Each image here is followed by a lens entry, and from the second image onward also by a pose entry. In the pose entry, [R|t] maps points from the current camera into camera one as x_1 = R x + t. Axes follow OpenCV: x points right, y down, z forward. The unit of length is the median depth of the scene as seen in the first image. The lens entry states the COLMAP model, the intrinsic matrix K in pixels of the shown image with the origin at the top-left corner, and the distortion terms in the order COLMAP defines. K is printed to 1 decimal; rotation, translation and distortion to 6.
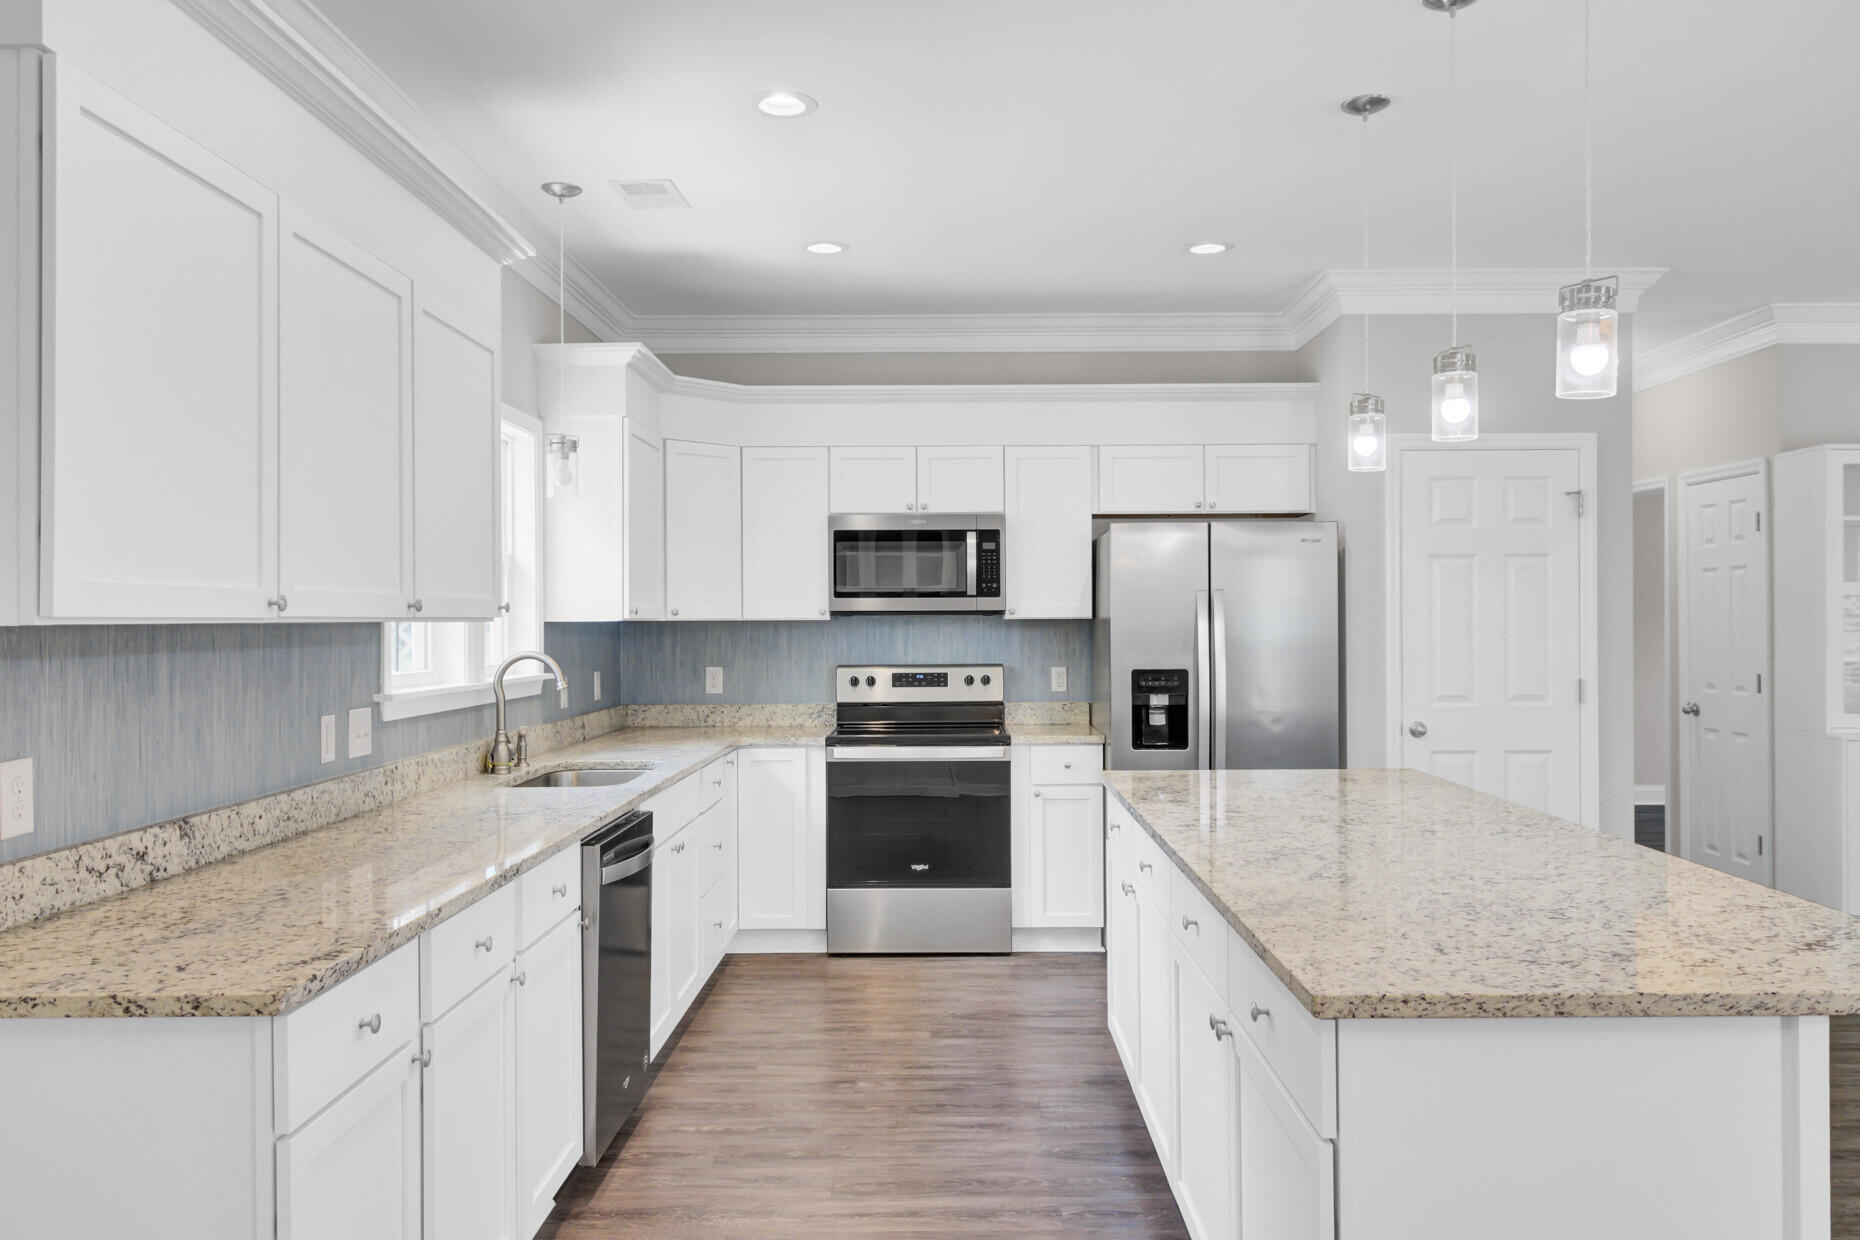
lens RADIAL K [[1364.6, 0, 941.4], [0, 1364.6, 625.5], [0, 0, 1]] dist [0.003425, 0.000079]
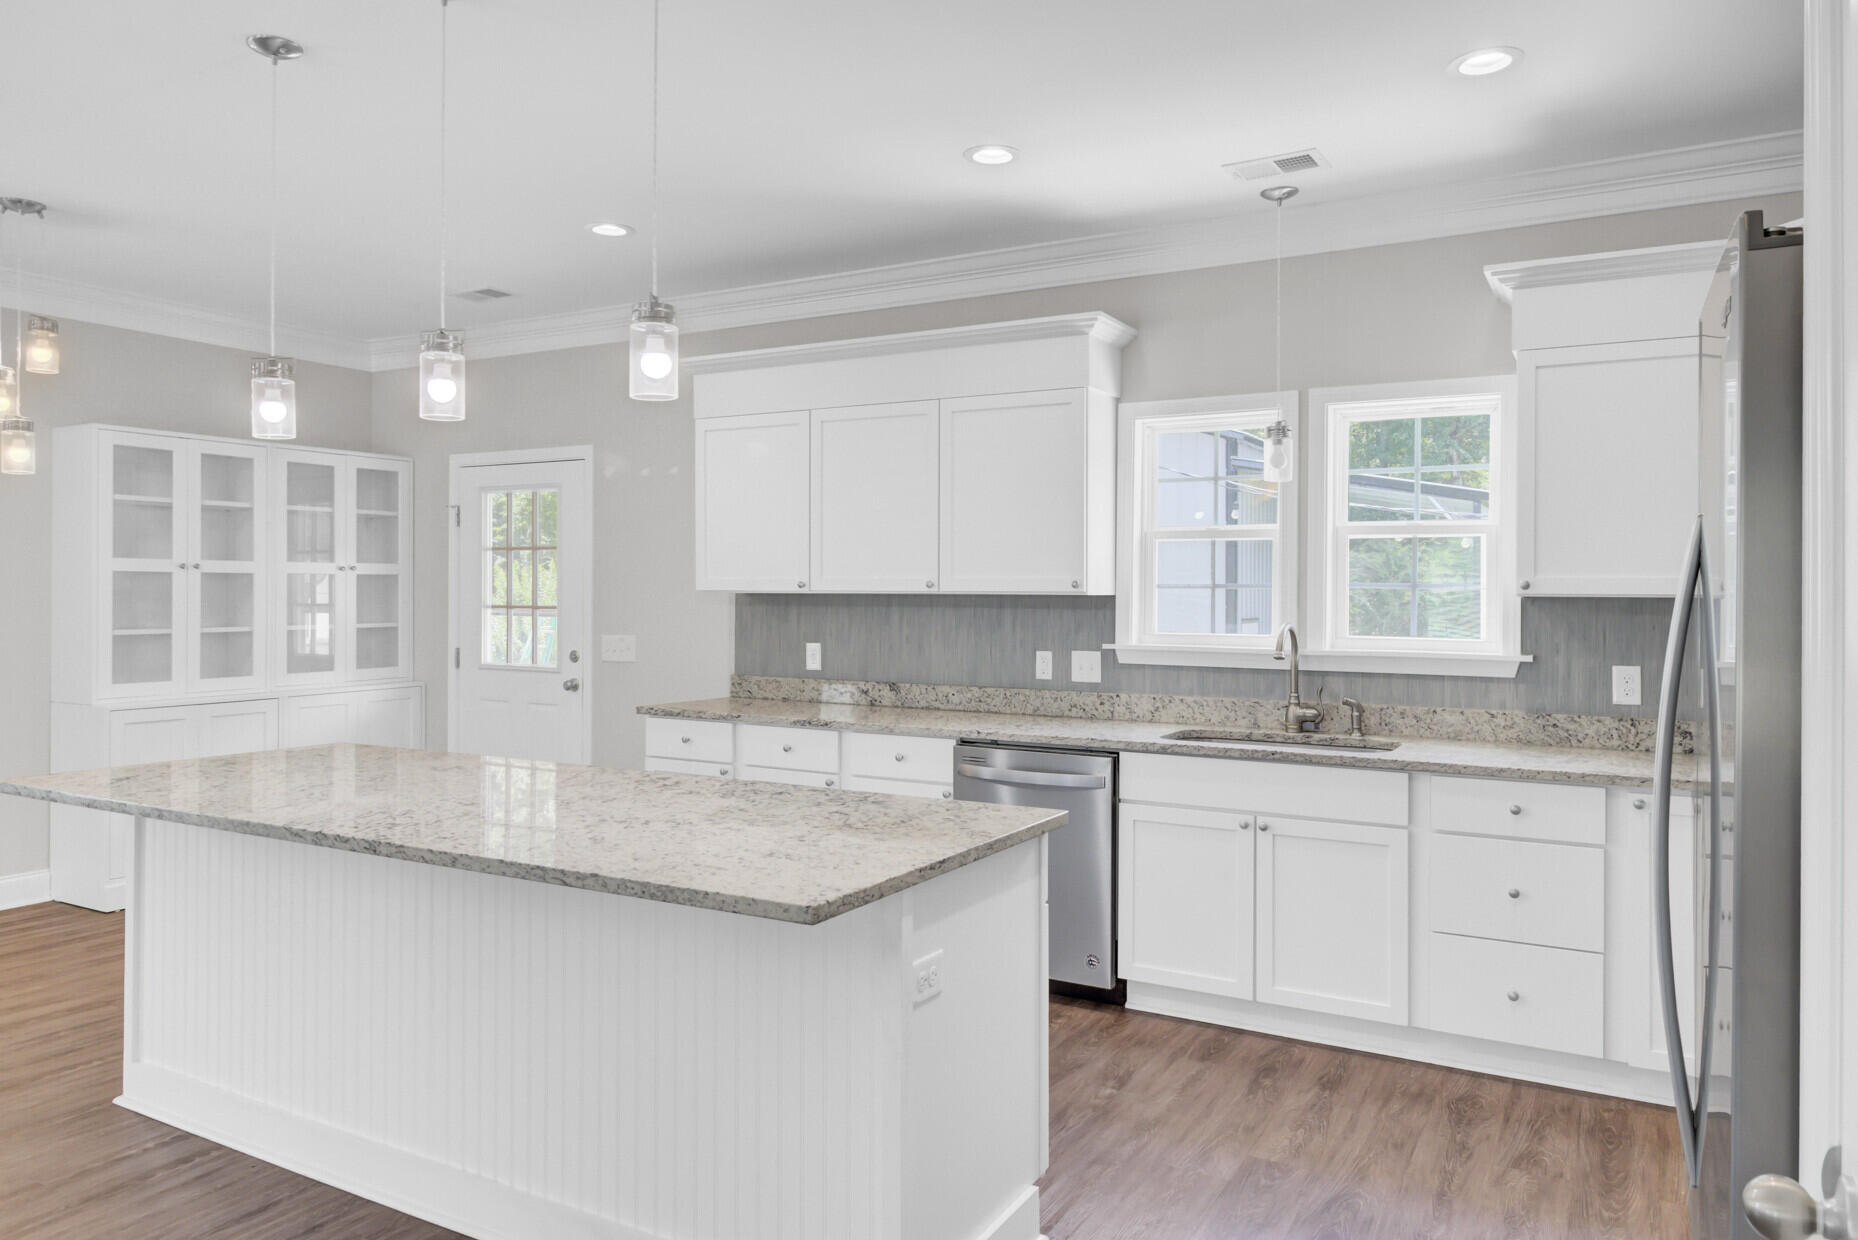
lens RADIAL K [[1241.4, 0, 936.6], [0, 1241.4, 592.4], [0, 0, 1]] dist [0.004570, -0.001639]
pose [[-0.490048, 0.001905, -0.871693, 0.552046], [-0.006164, 0.999965, 0.005650, -0.007233], [0.871674, 0.008142, -0.490019, 0.976058]]
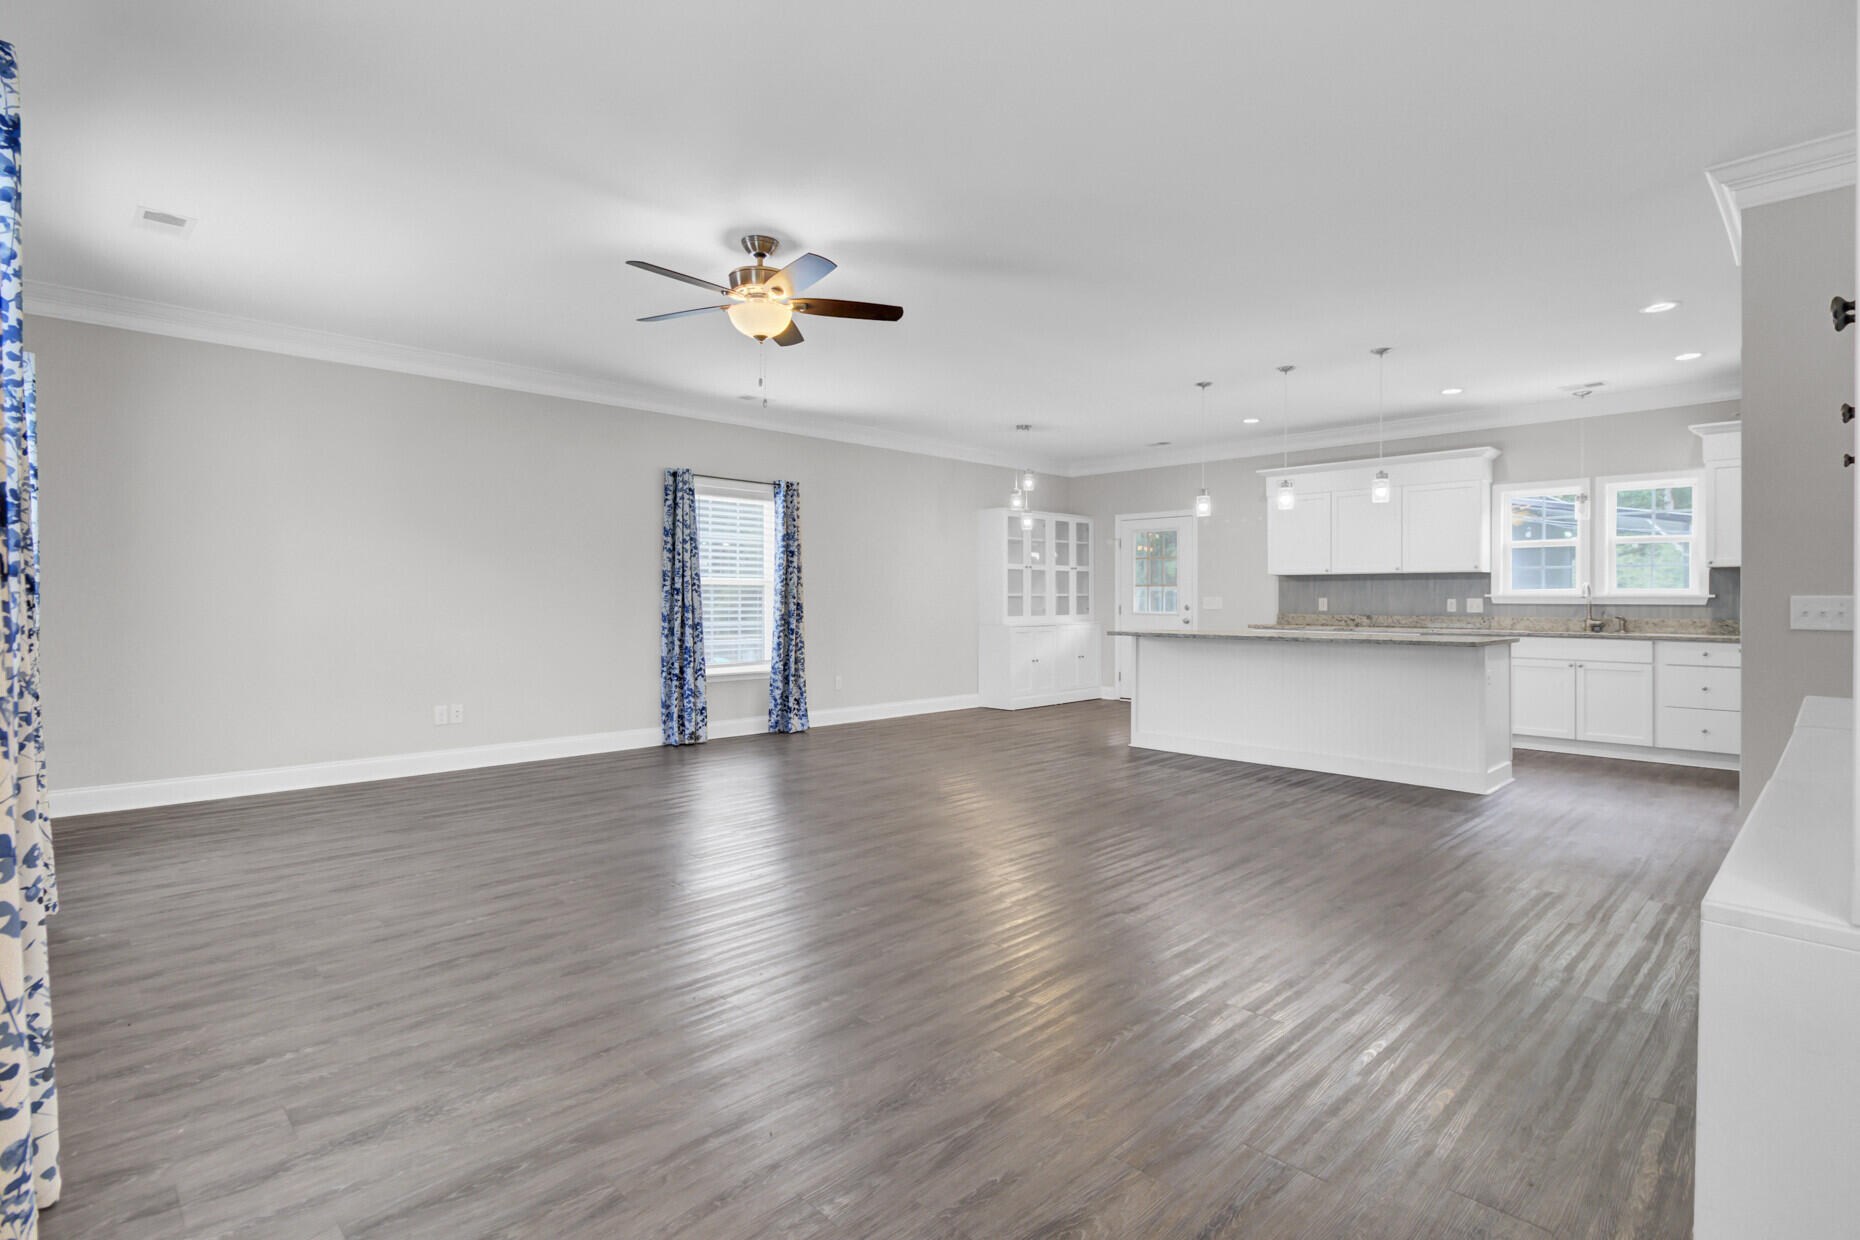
lens RADIAL K [[910.3, 0, 935.4], [0, 910.3, 596.1], [0, 0, 1]] dist [-0.000623, -0.000738]
pose [[-0.712343, 0.001238, -0.701831, 1.327726], [-0.001390, 0.999994, 0.003176, 0.031986], [0.701830, 0.003238, -0.712337, 1.057417]]
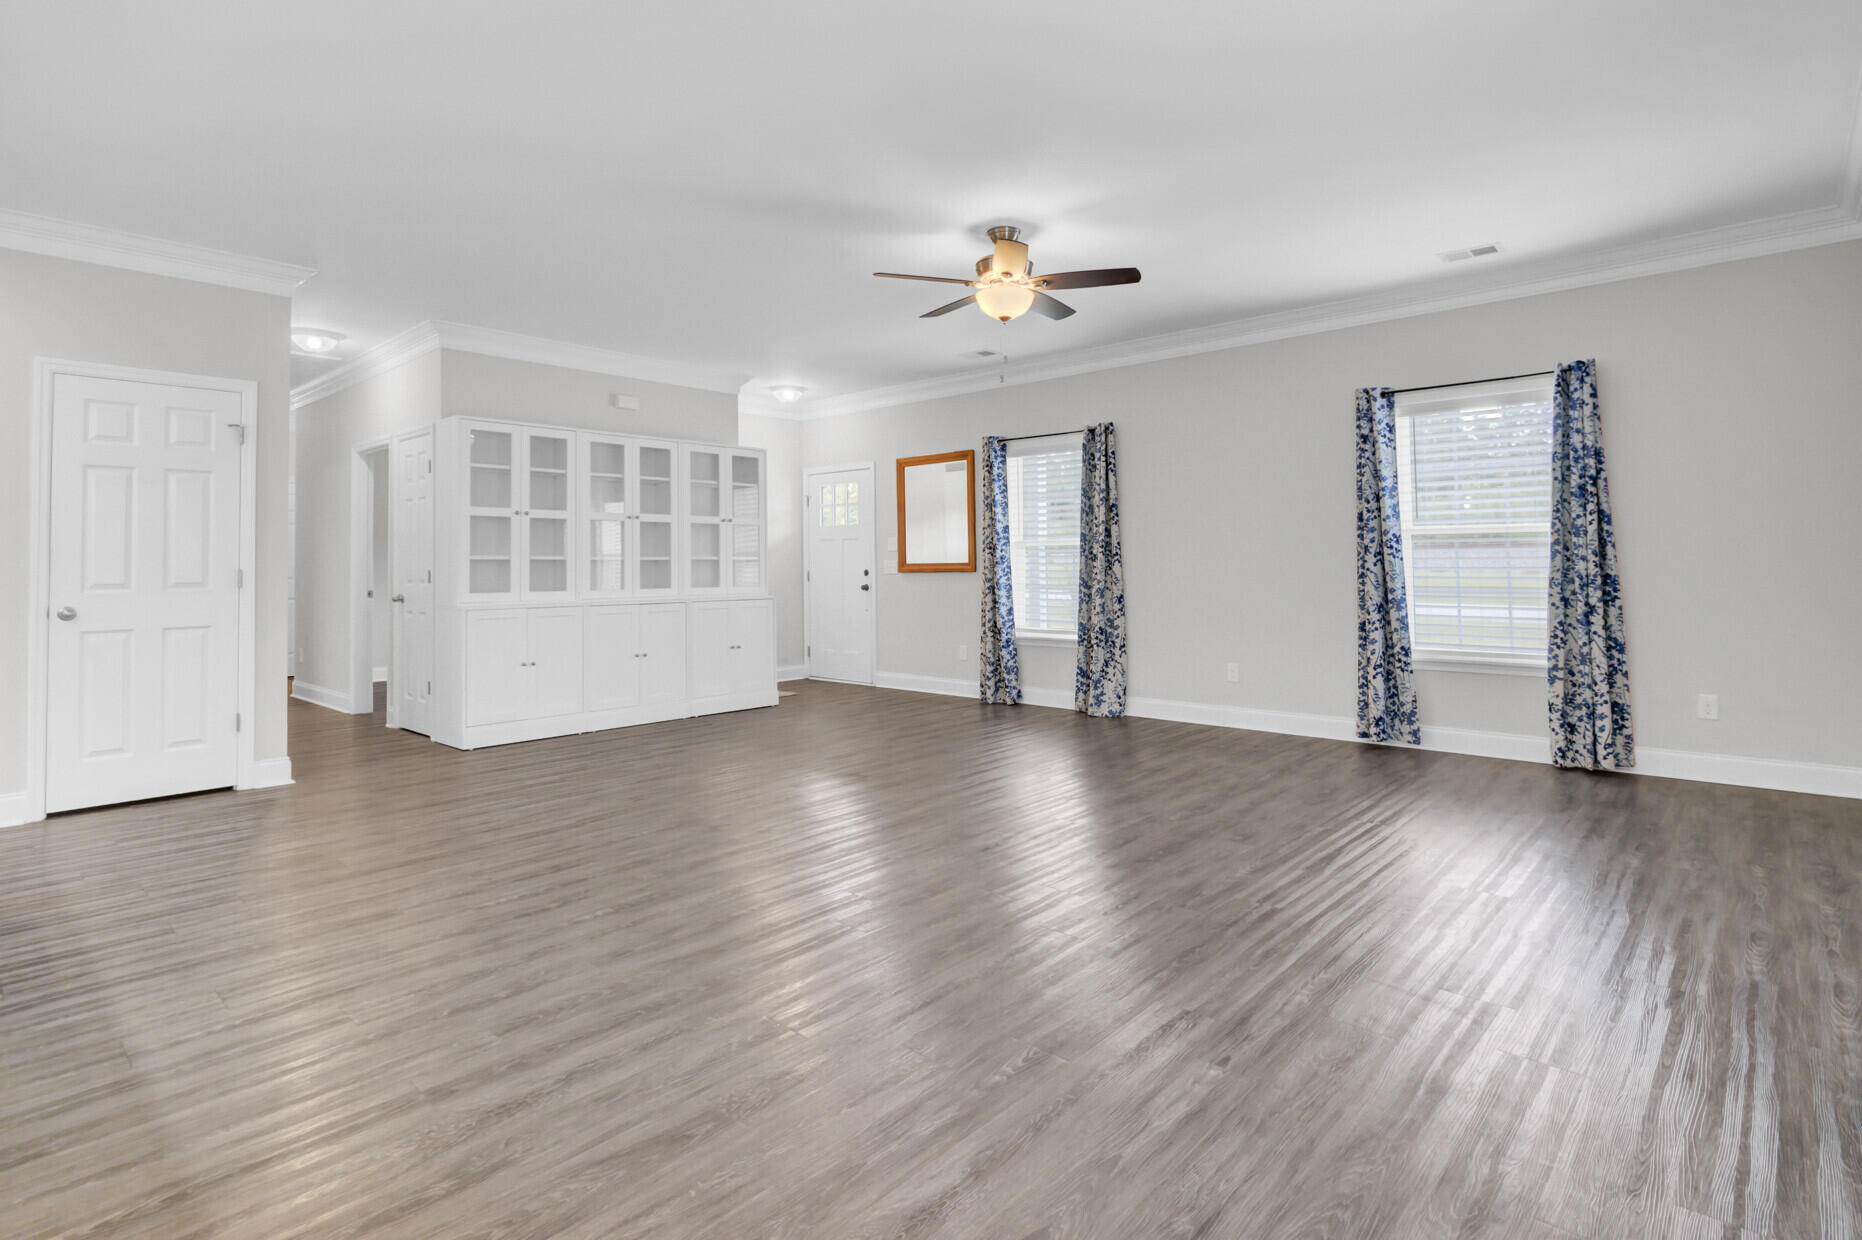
lens RADIAL K [[924.7, 0, 945.8], [0, 924.7, 533.9], [0, 0, 1]] dist [0.000329, 0.000098]
pose [[0.663938, 0.022556, 0.747447, 0.255496], [0.008832, 0.999239, -0.038001, 0.044637], [-0.747735, 0.031832, 0.663234, -0.081102]]
